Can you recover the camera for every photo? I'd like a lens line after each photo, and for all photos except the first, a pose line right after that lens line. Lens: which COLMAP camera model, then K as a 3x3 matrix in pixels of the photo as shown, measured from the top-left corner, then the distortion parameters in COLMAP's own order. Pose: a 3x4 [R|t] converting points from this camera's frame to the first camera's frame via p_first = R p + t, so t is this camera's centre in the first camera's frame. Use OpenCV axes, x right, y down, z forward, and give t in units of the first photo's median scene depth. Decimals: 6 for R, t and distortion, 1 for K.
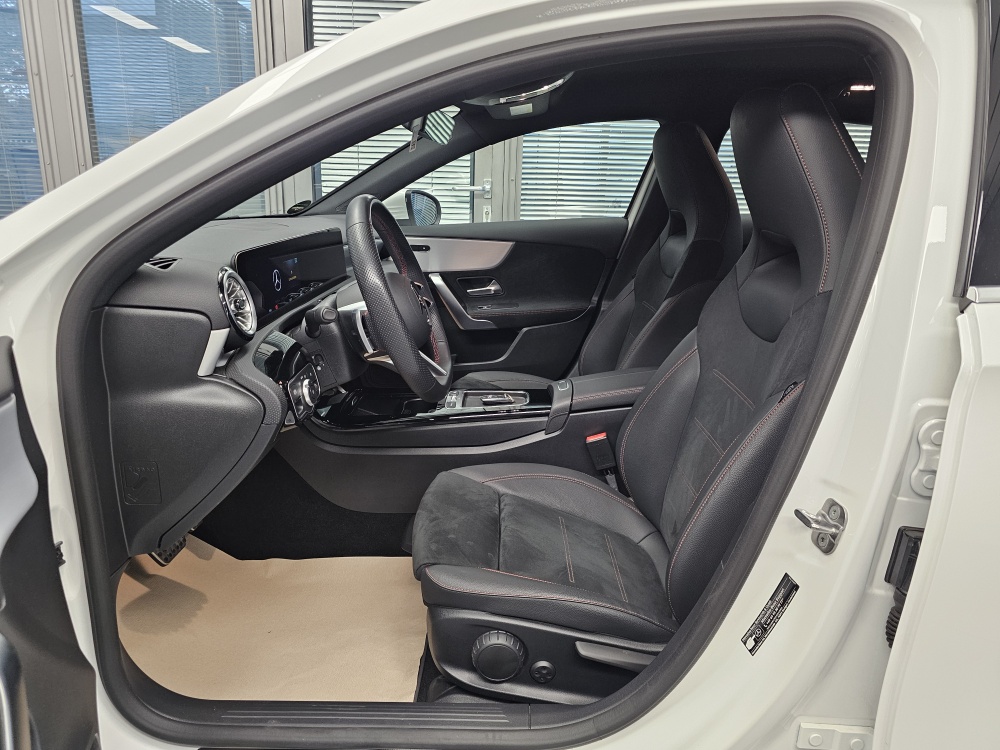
lens RADIAL K [[685.1, 0, 496.1], [0, 685.1, 368.9], [0, 0, 1]] dist [0.004858, -0.002485]
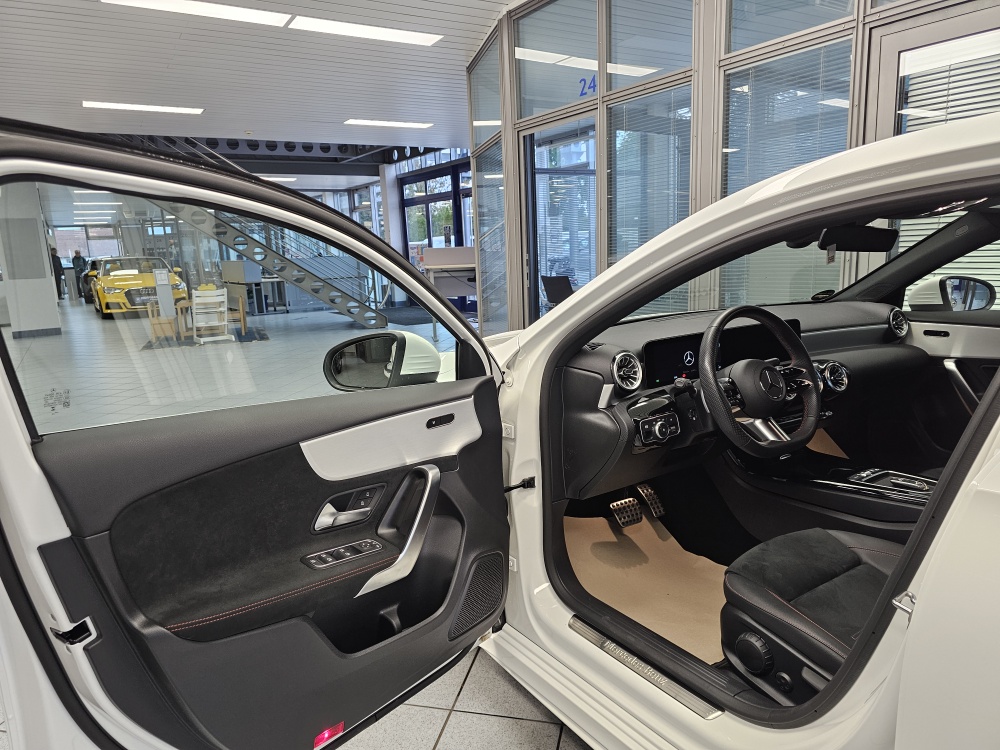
lens RADIAL K [[677.2, 0, 503.4], [0, 677.2, 374.1], [0, 0, 1]] dist [0.081932, -0.083024]
pose [[0.566423, 0.108129, -0.816990, 0.753980], [-0.165369, 0.986104, 0.015860, -0.054582], [0.807352, 0.126121, 0.576434, -0.226399]]
